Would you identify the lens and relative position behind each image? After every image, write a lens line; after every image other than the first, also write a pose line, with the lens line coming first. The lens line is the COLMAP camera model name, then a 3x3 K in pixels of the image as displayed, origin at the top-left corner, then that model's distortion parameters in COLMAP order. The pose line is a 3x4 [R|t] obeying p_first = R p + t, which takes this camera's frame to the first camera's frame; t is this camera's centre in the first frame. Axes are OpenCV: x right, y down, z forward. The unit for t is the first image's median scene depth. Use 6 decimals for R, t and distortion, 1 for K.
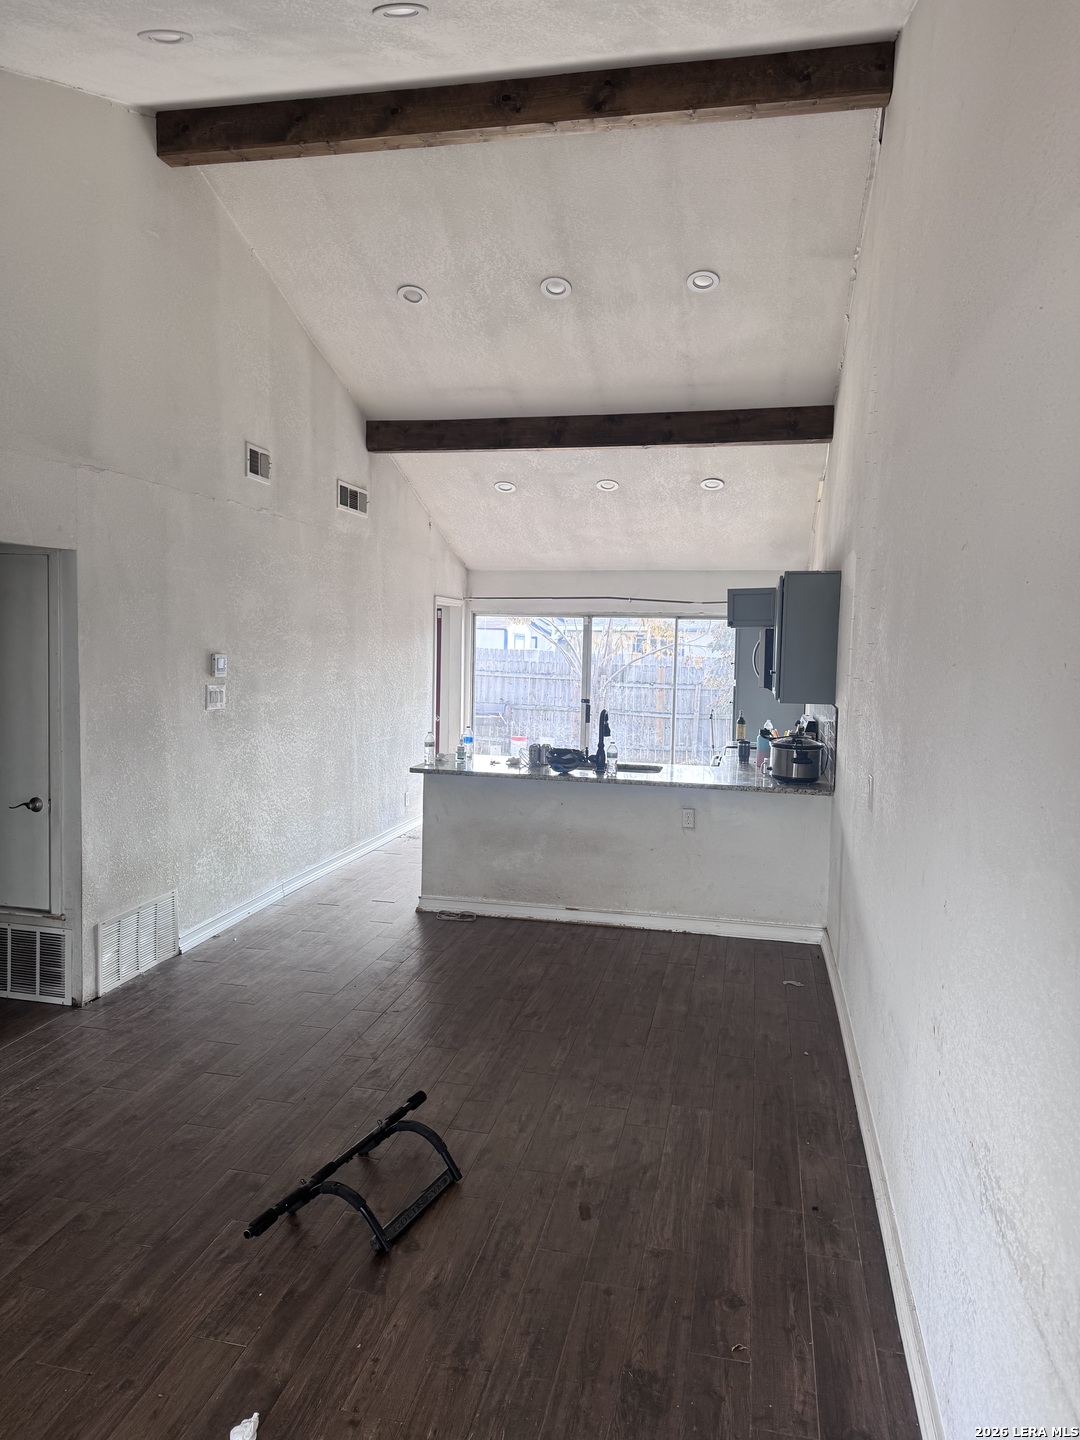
lens RADIAL K [[1041.3, 0, 540.0], [0, 1041.3, 720.0], [0, 0, 1]] dist [0.147630, -0.211410]
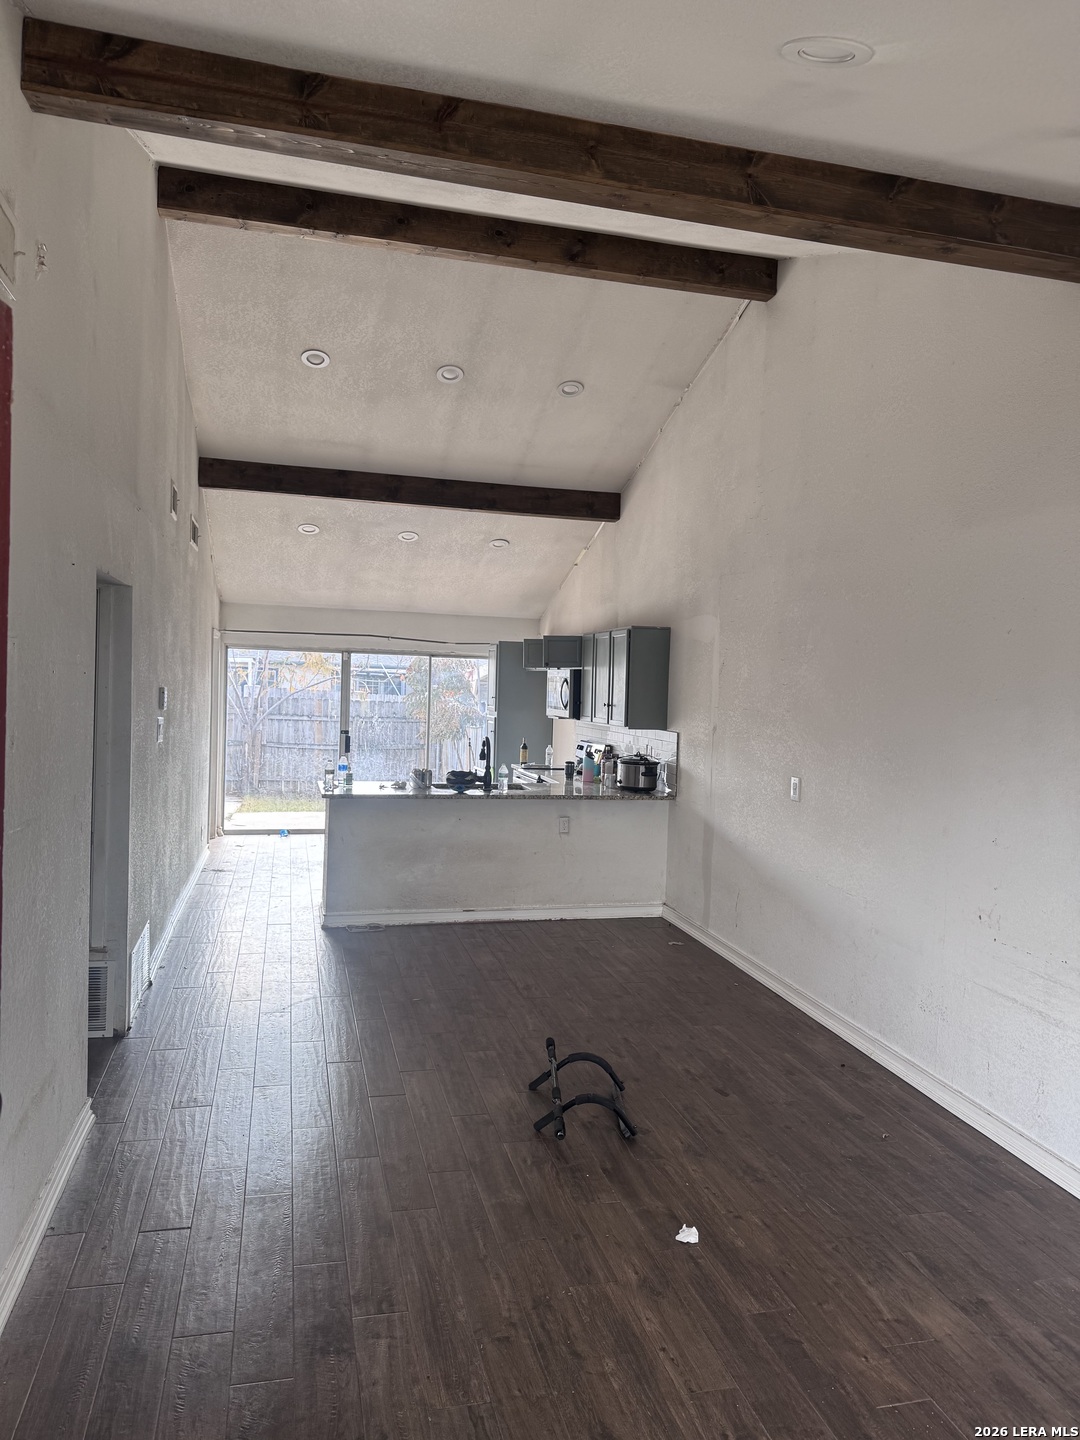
lens RADIAL K [[1037.4, 0, 577.7], [0, 1037.4, 729.4], [0, 0, 1]] dist [0.236866, -0.370050]
pose [[0.885641, -0.011808, 0.464220, -0.395597], [0.022111, 0.999615, -0.016757, 0.003474], [-0.463843, 0.025105, 0.885561, -0.082018]]
